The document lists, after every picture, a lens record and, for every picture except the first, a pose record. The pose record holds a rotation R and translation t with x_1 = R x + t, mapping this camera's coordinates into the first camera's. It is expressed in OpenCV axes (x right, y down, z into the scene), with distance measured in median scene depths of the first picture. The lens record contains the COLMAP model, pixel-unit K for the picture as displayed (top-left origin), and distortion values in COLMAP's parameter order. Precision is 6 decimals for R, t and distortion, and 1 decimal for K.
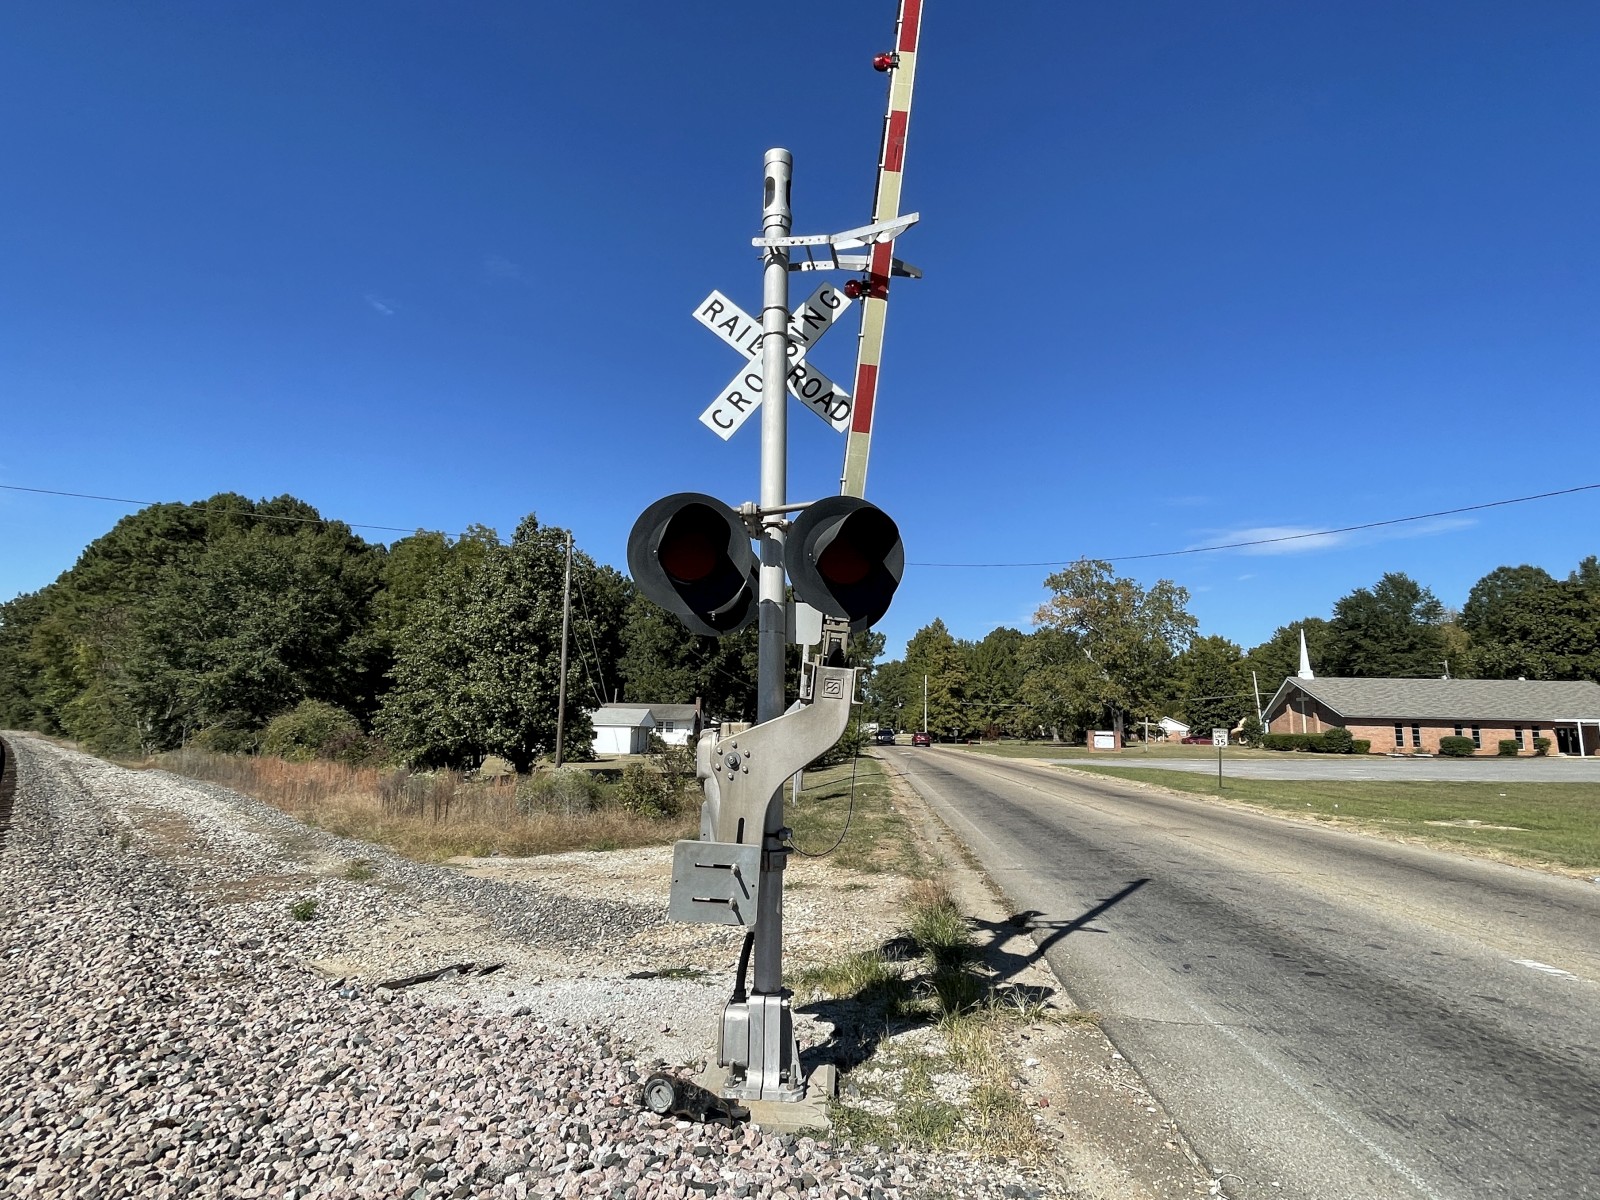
lens RADIAL K [[801.2, 0, 800.9], [0, 801.2, 597.6], [0, 0, 1]] dist [-0.006561, -0.000192]
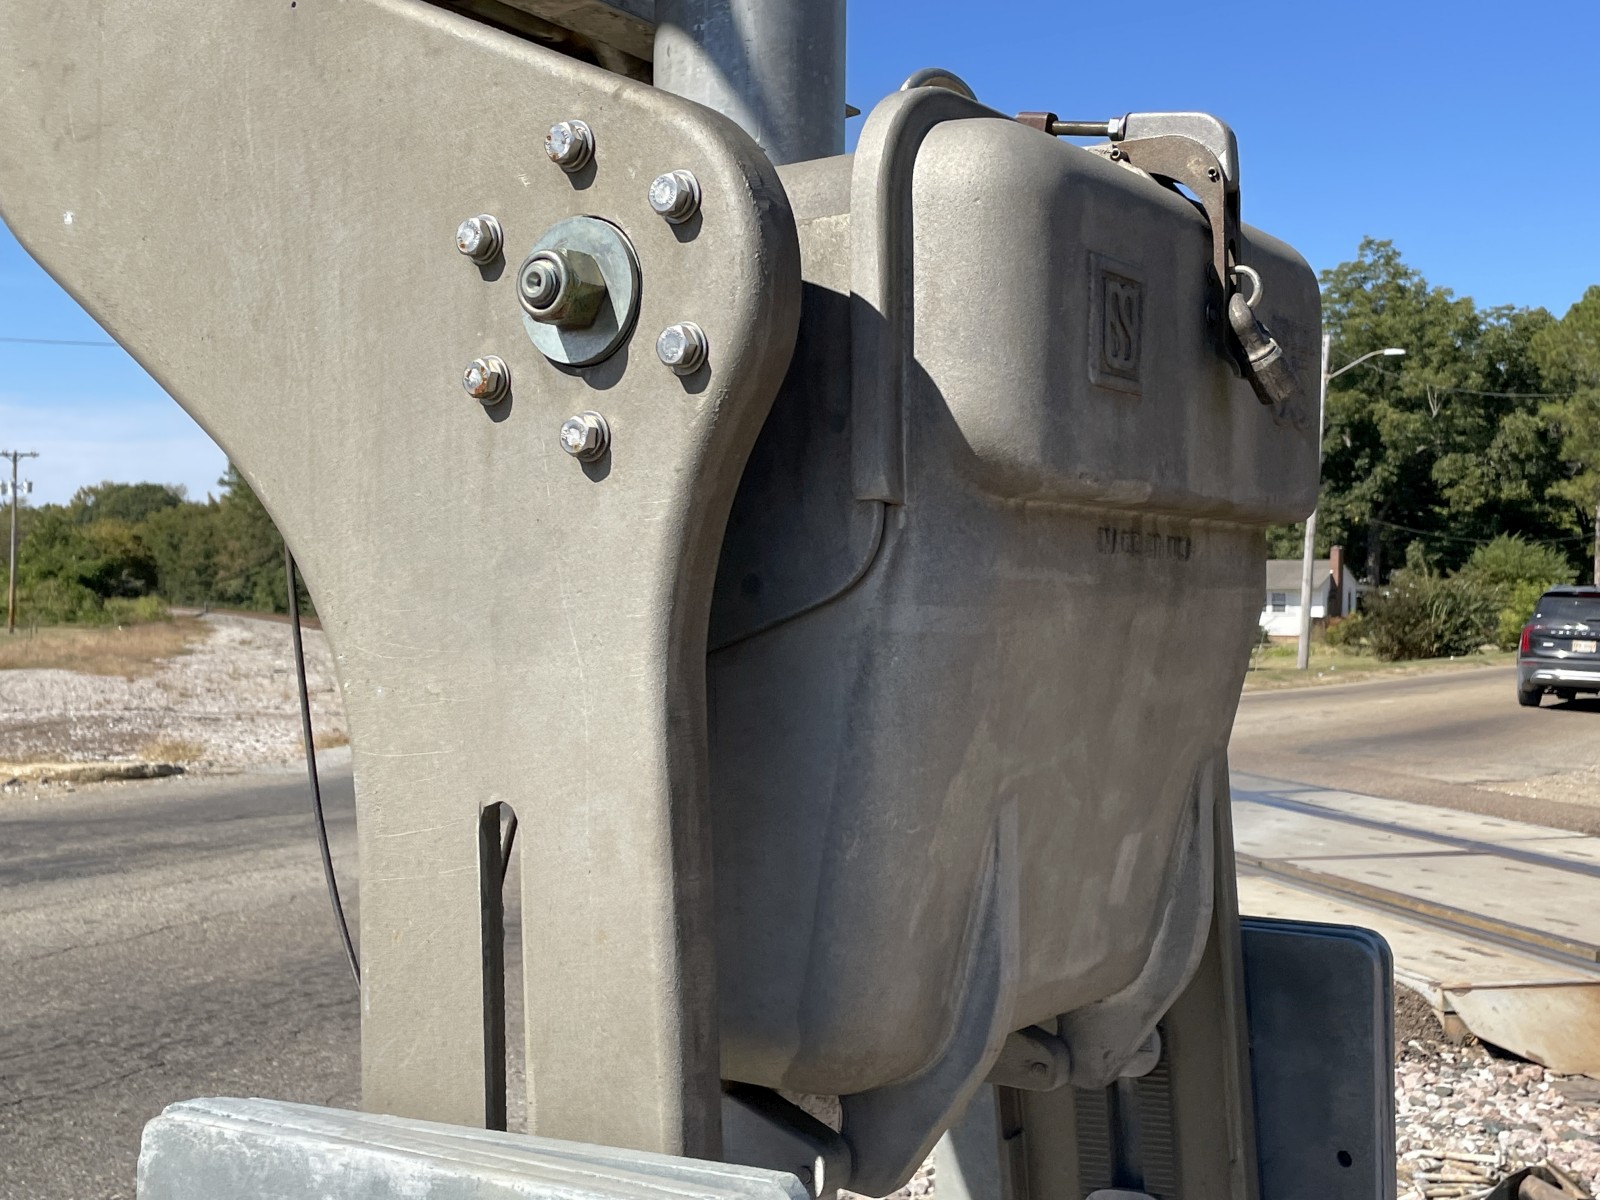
lens RADIAL K [[1918.0, 0, 798.1], [0, 1918.0, 571.3], [0, 0, 1]] dist [0.014375, 0.011537]
pose [[0.886682, -0.013878, -0.462172, 0.359123], [0.077405, 0.989899, 0.118778, -0.090191], [0.455855, -0.141093, 0.878800, -0.674697]]
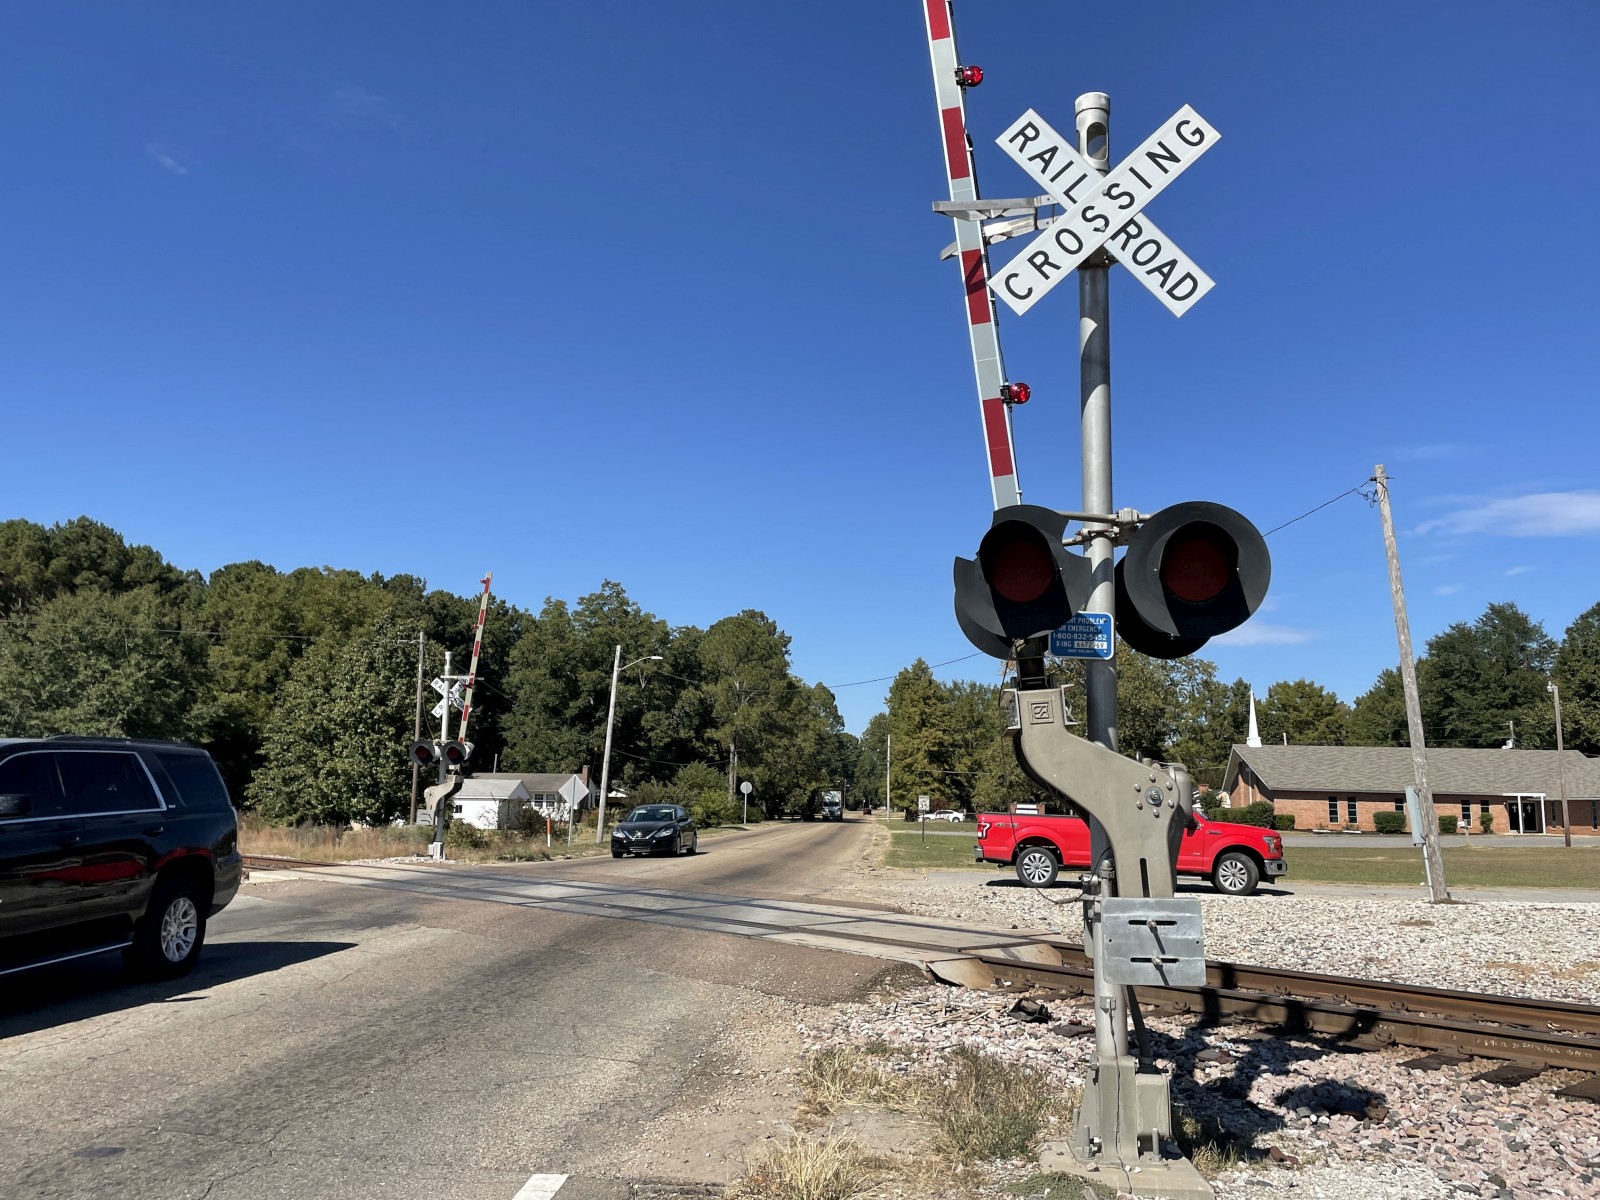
lens RADIAL K [[1242.3, 0, 782.1], [0, 1242.3, 606.2], [0, 0, 1]] dist [0.098127, -0.128253]
pose [[0.999776, -0.003657, -0.020847, 0.284123], [0.003701, 0.999991, 0.002086, -0.122169], [0.020840, -0.002163, 0.999780, -0.844573]]
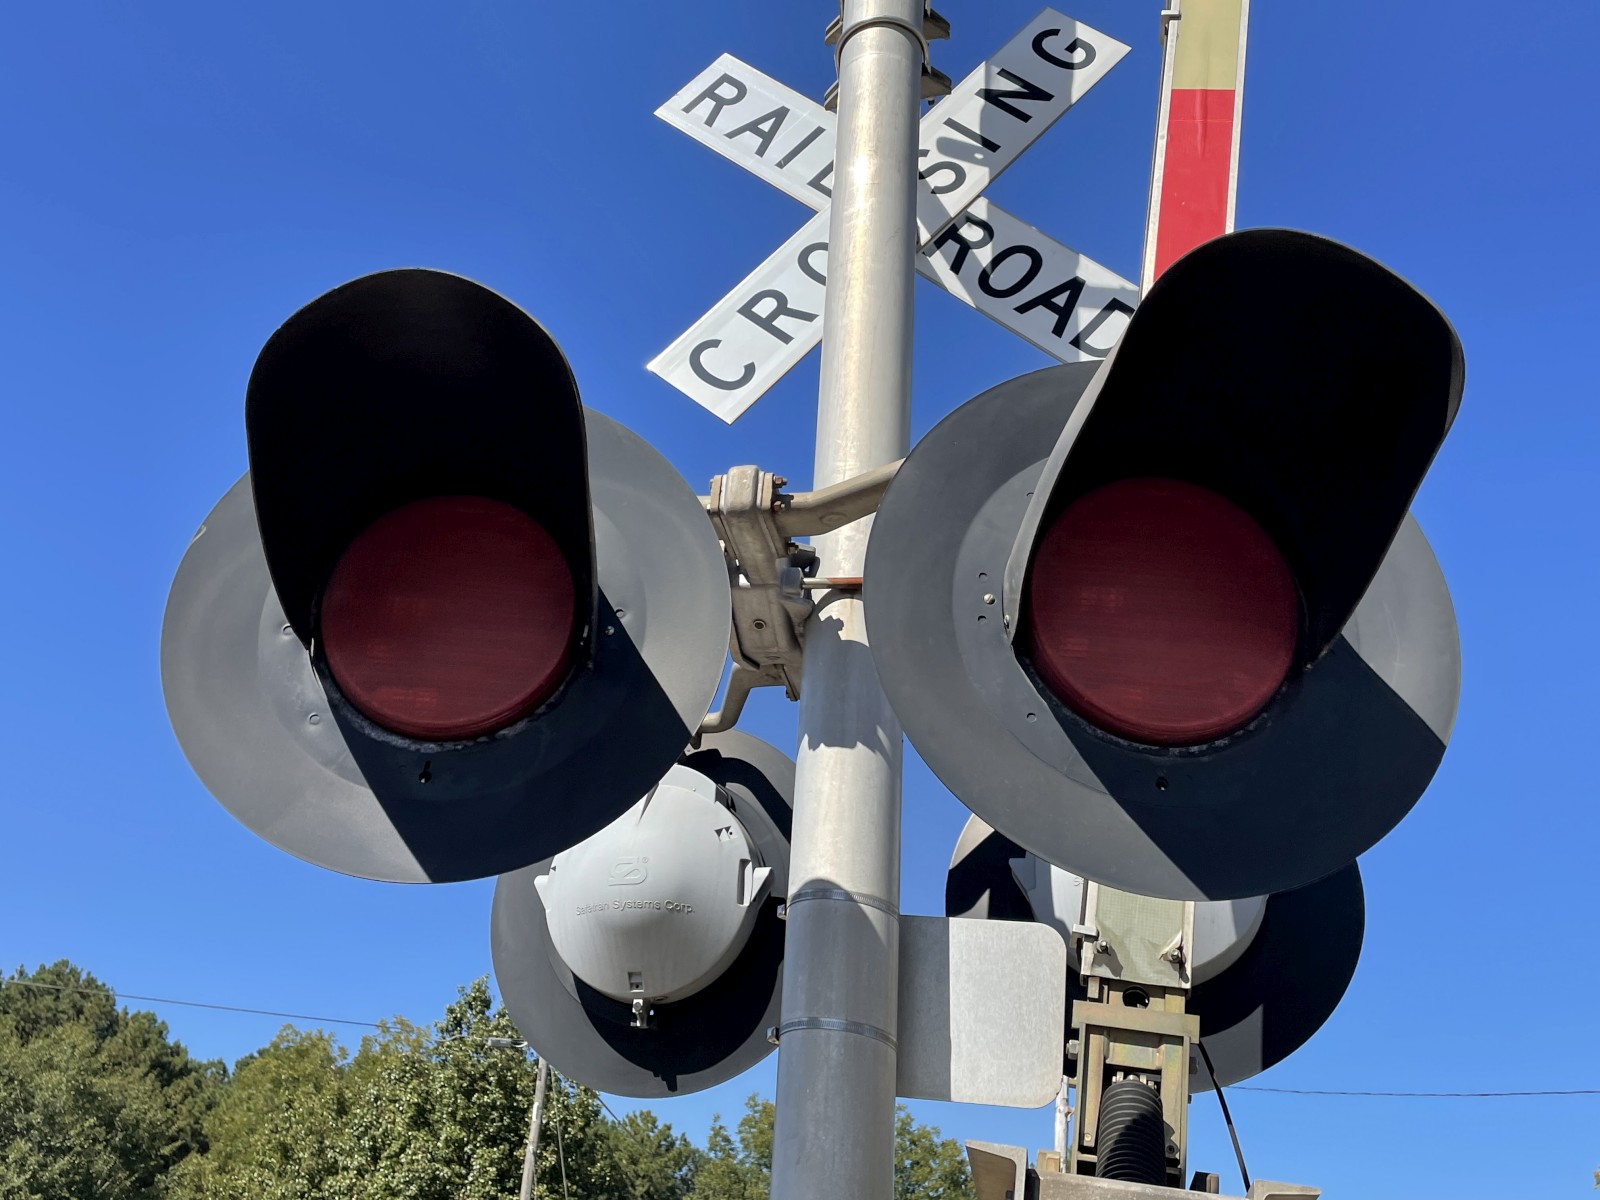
lens RADIAL K [[1522.7, 0, 800.0], [0, 1522.7, 600.0], [0, 0, 1]] dist [0.135051, -0.181523]
pose [[0.988900, -0.025753, -0.146332, 0.002692], [-0.028558, 0.933559, -0.357286, 0.011812], [0.145811, 0.357499, 0.922461, 0.077739]]
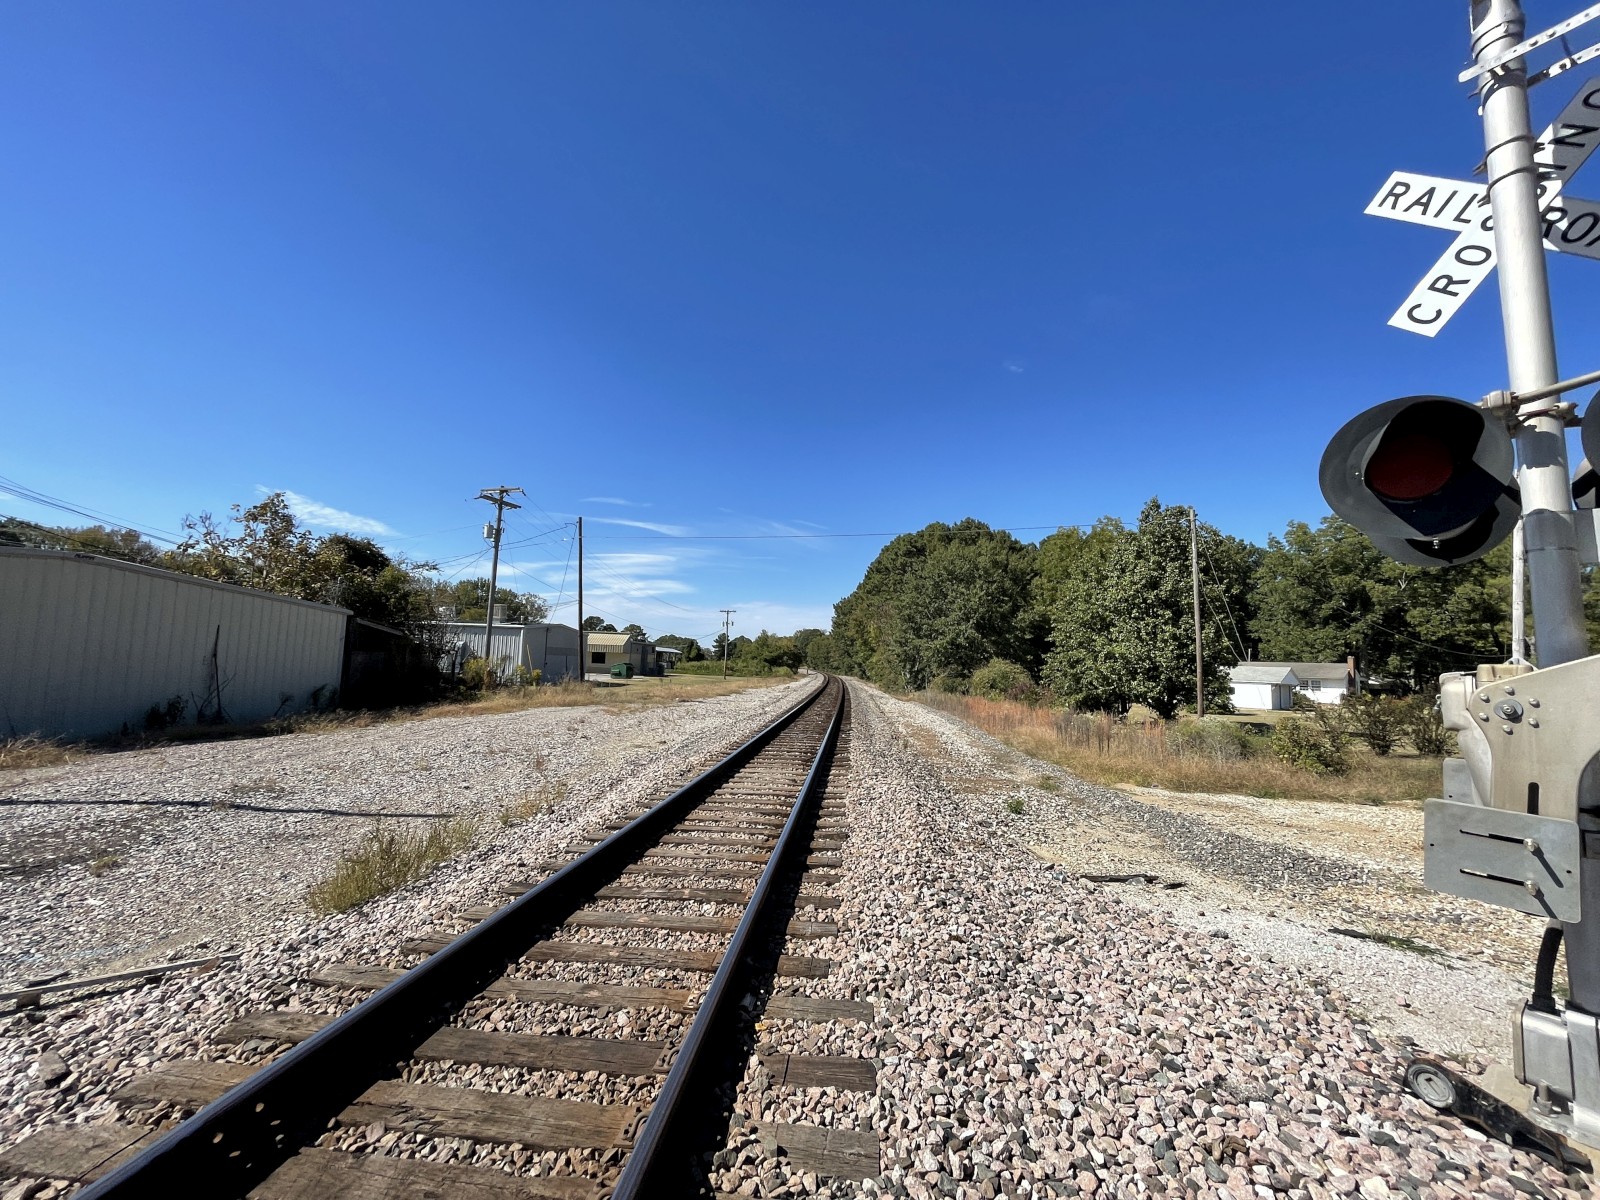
lens RADIAL K [[634.5, 0, 812.2], [0, 634.5, 597.7], [0, 0, 1]] dist [-0.009868, 0.001262]
pose [[0.677119, -0.068331, -0.732694, -0.011024], [0.090063, 0.995889, -0.009644, 0.004154], [0.730341, -0.059458, 0.680490, 0.007902]]
